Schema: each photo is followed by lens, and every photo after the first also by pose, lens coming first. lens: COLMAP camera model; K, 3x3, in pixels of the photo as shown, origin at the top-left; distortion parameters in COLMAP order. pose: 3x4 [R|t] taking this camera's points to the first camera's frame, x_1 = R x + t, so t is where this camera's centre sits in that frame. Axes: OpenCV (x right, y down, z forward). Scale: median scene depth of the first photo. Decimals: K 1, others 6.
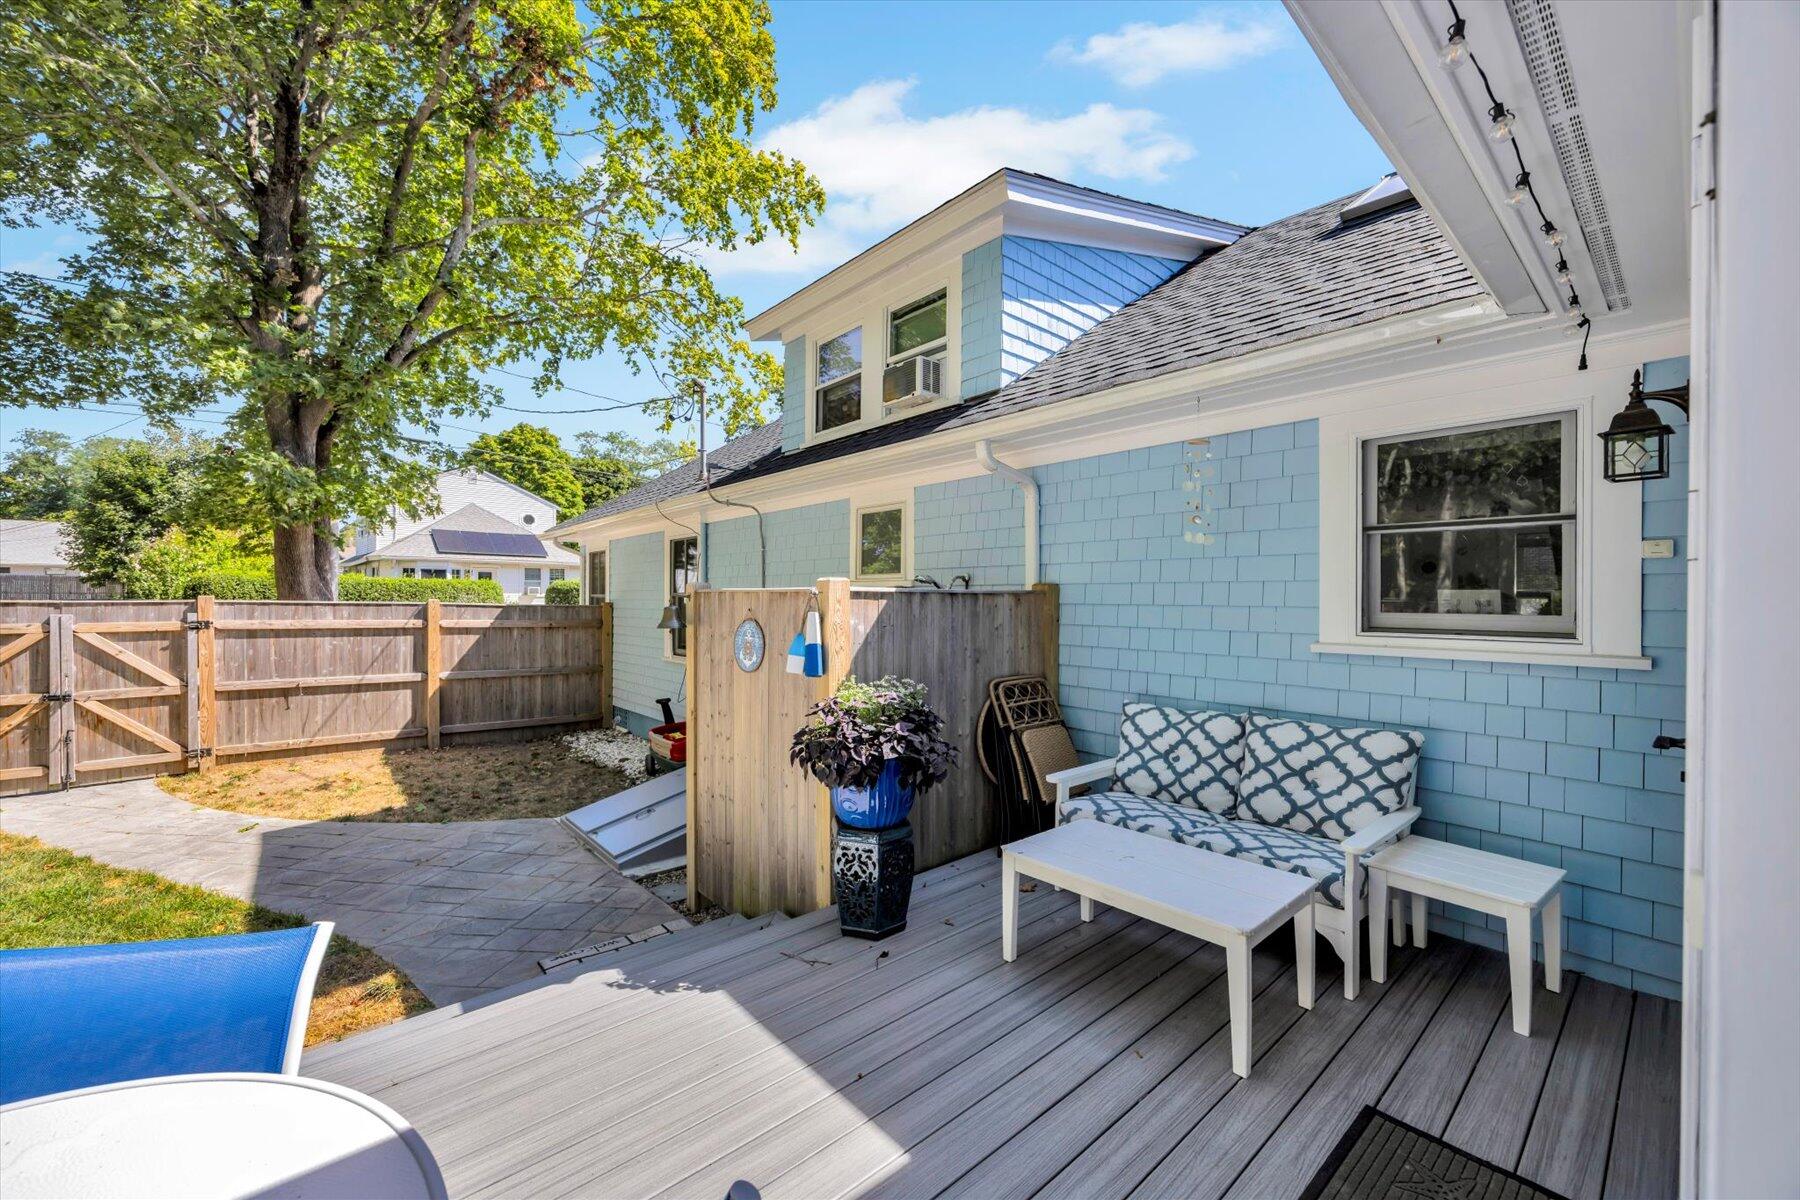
lens RADIAL K [[701.7, 0, 939.2], [0, 701.7, 593.9], [0, 0, 1]] dist [-0.003238, -0.000432]
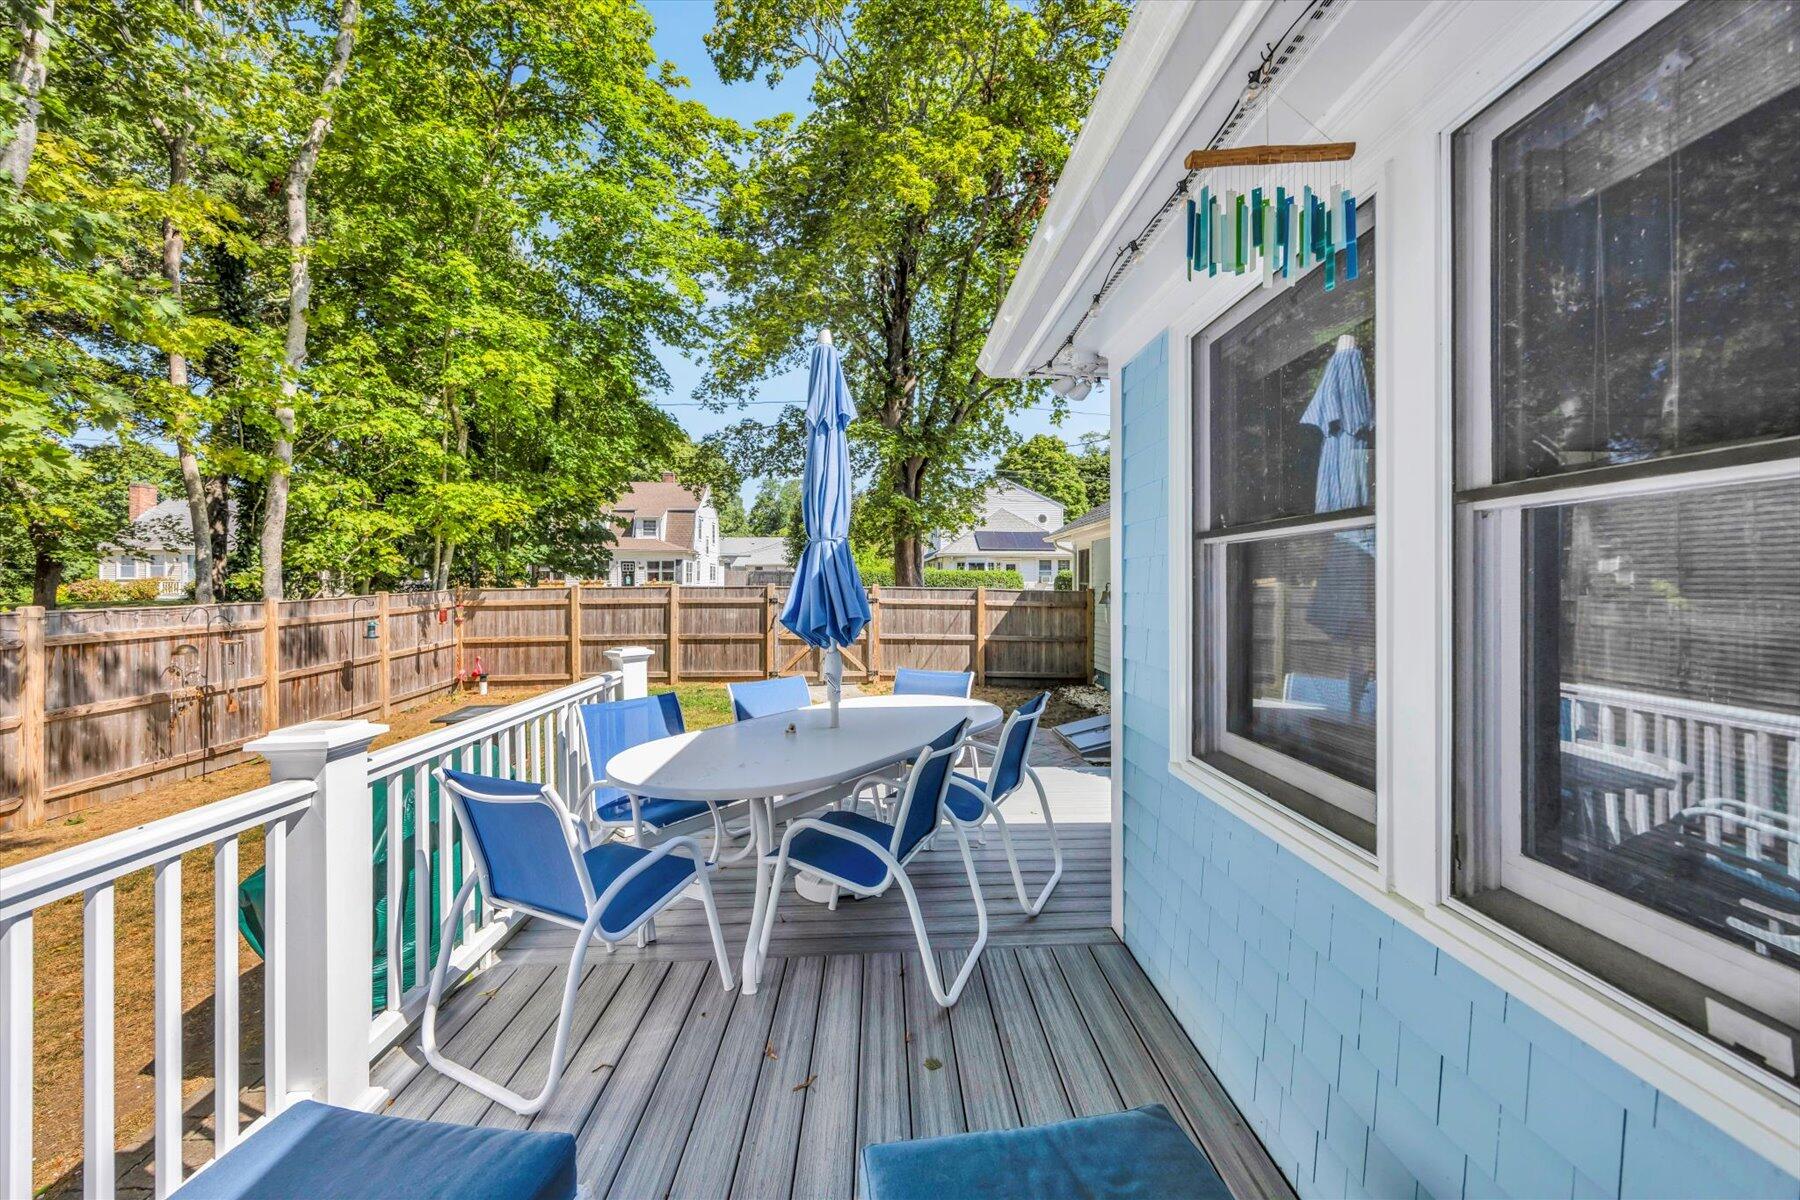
lens RADIAL K [[759.5, 0, 900.0], [0, 759.5, 600.0], [0, 0, 1]] dist [-0.012163, -0.000255]
pose [[0.751657, 0.011974, -0.659446, 0.216040], [0.004926, 0.999705, 0.023767, -0.002278], [0.659536, -0.021113, 0.751376, -0.330822]]
